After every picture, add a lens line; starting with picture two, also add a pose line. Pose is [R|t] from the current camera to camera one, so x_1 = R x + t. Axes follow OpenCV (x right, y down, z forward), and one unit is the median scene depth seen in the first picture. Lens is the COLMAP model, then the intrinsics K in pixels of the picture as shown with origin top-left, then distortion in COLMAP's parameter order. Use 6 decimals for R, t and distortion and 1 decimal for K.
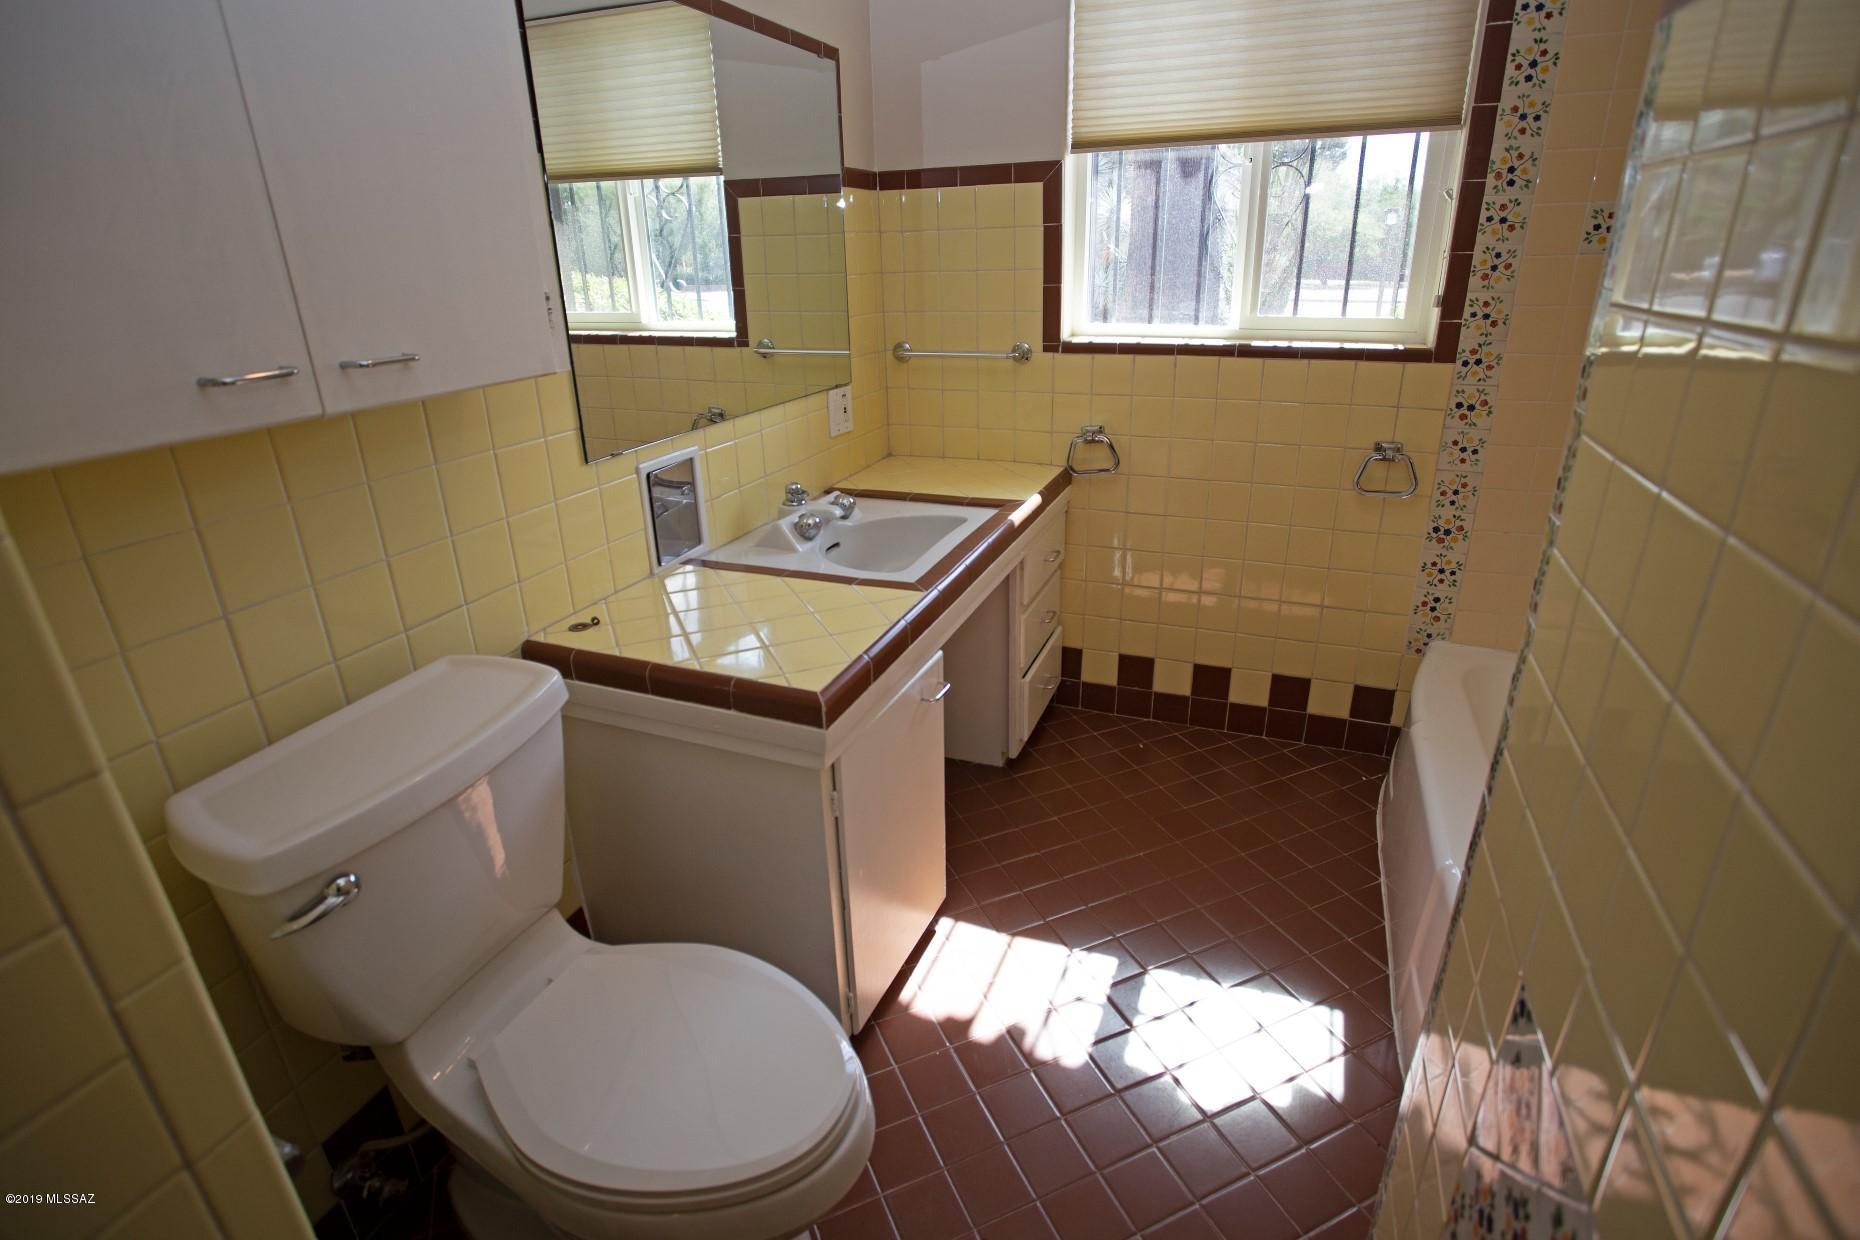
lens RADIAL K [[905.6, 0, 925.5], [0, 905.6, 608.2], [0, 0, 1]] dist [-0.072955, 0.034075]
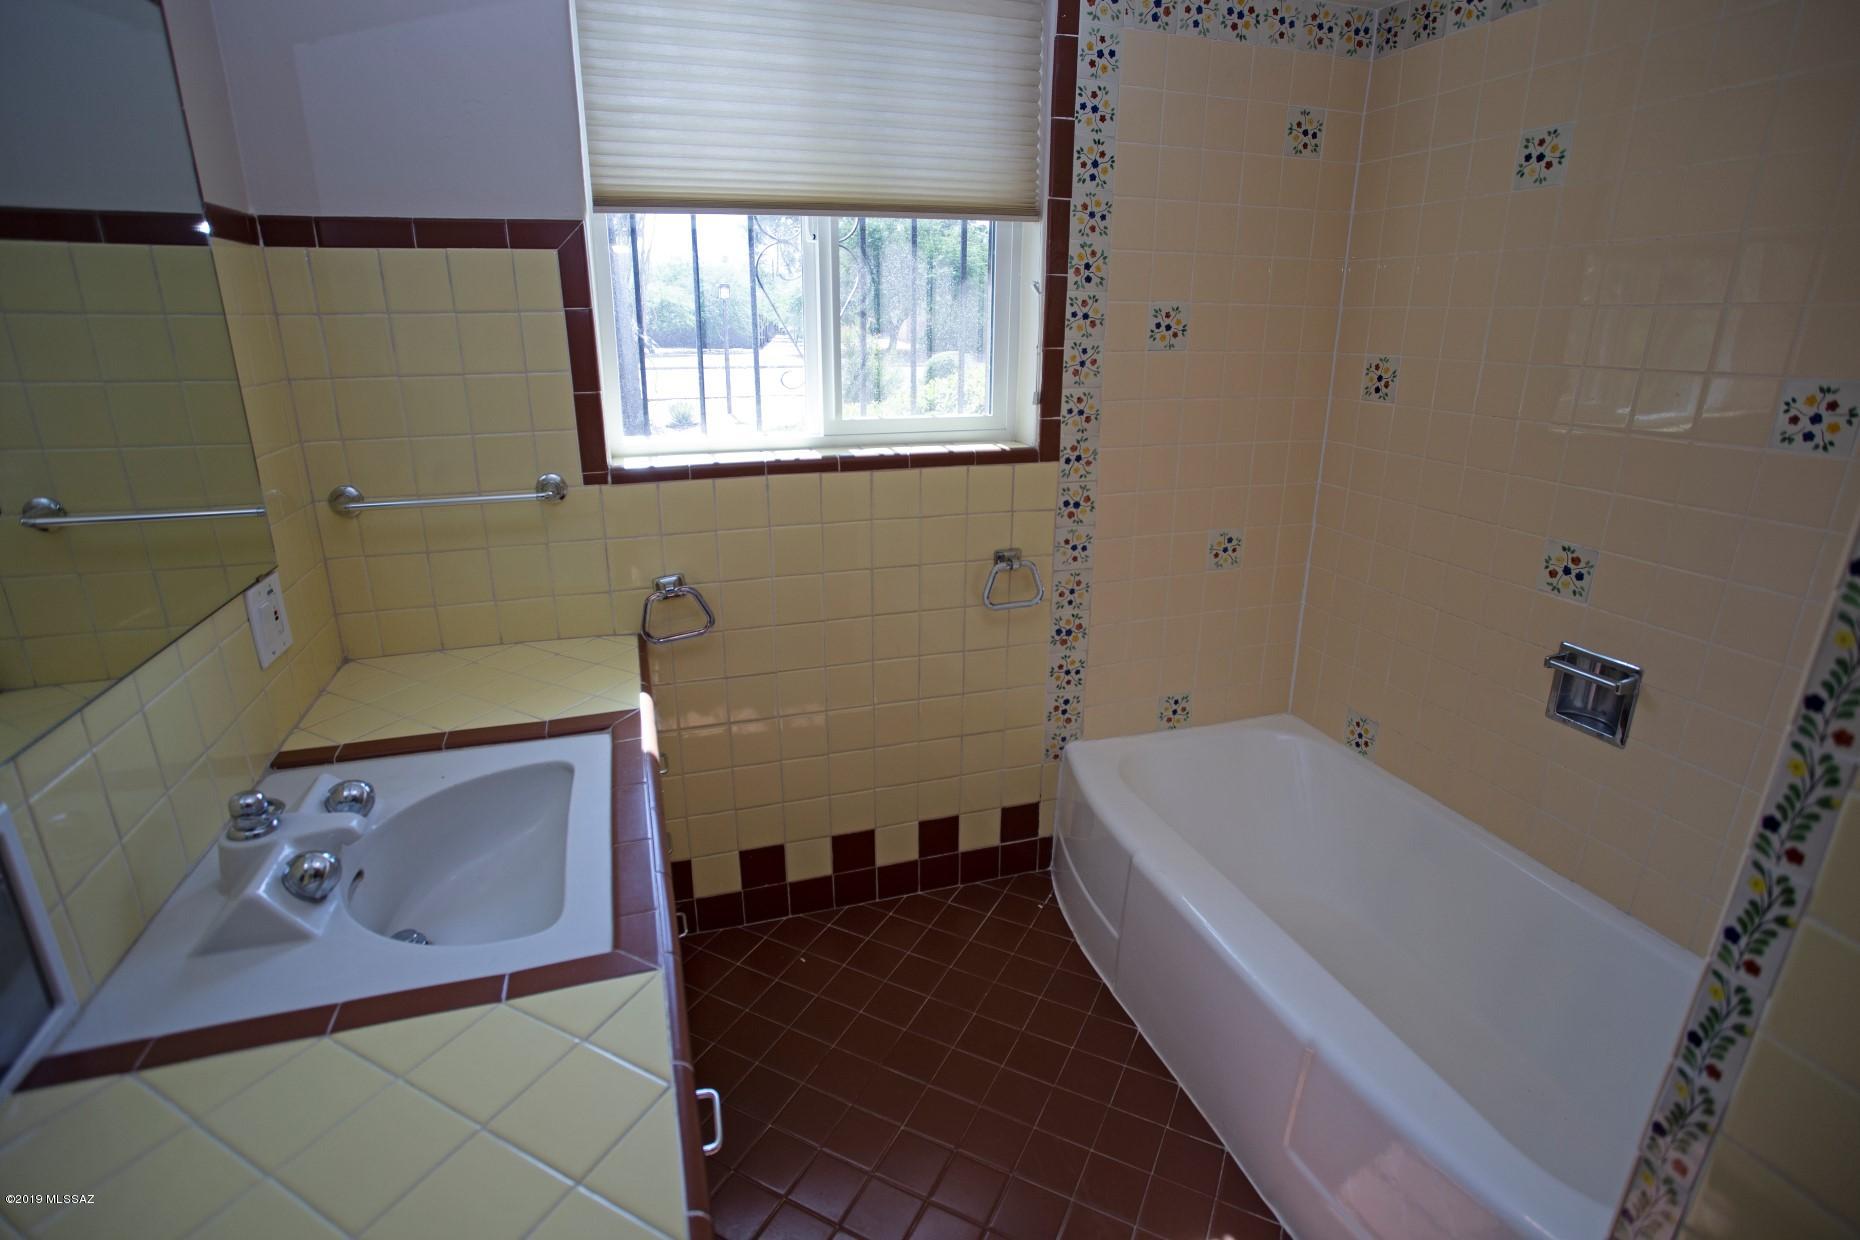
lens RADIAL K [[905.6, 0, 925.5], [0, 905.6, 608.2], [0, 0, 1]] dist [-0.072955, 0.034075]
pose [[0.764580, -0.169393, 0.621871, -0.138032], [0.215485, 0.976507, 0.001057, -0.153533], [-0.607440, 0.133196, 0.783119, 0.344327]]
